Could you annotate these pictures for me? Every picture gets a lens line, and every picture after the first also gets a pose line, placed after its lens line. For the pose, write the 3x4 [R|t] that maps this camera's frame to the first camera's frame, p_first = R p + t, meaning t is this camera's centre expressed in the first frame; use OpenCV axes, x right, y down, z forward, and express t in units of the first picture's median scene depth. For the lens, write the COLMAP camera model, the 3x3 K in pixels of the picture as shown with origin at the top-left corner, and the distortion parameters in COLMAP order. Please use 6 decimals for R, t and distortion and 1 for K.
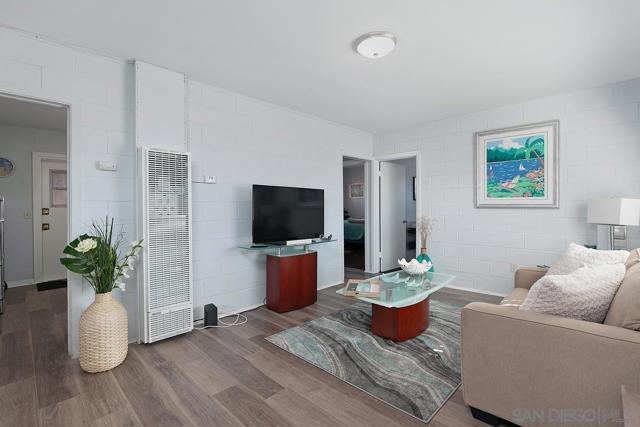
lens RADIAL K [[296.5, 0, 319.0], [0, 296.5, 202.1], [0, 0, 1]] dist [-0.007520, 0.000203]
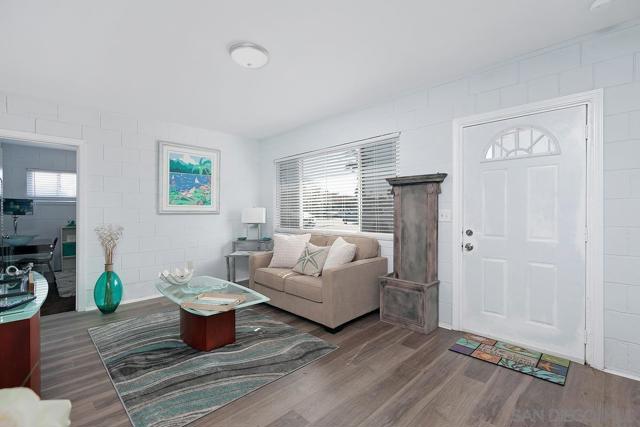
lens RADIAL K [[296.5, 0, 323.2], [0, 296.5, 213.2], [0, 0, 1]] dist [-0.007520, 0.000203]
pose [[0.007102, -0.007831, 0.999944, -0.538070], [-0.009202, 0.999926, 0.007896, 0.002865], [-0.999932, -0.009258, 0.007029, 0.467932]]
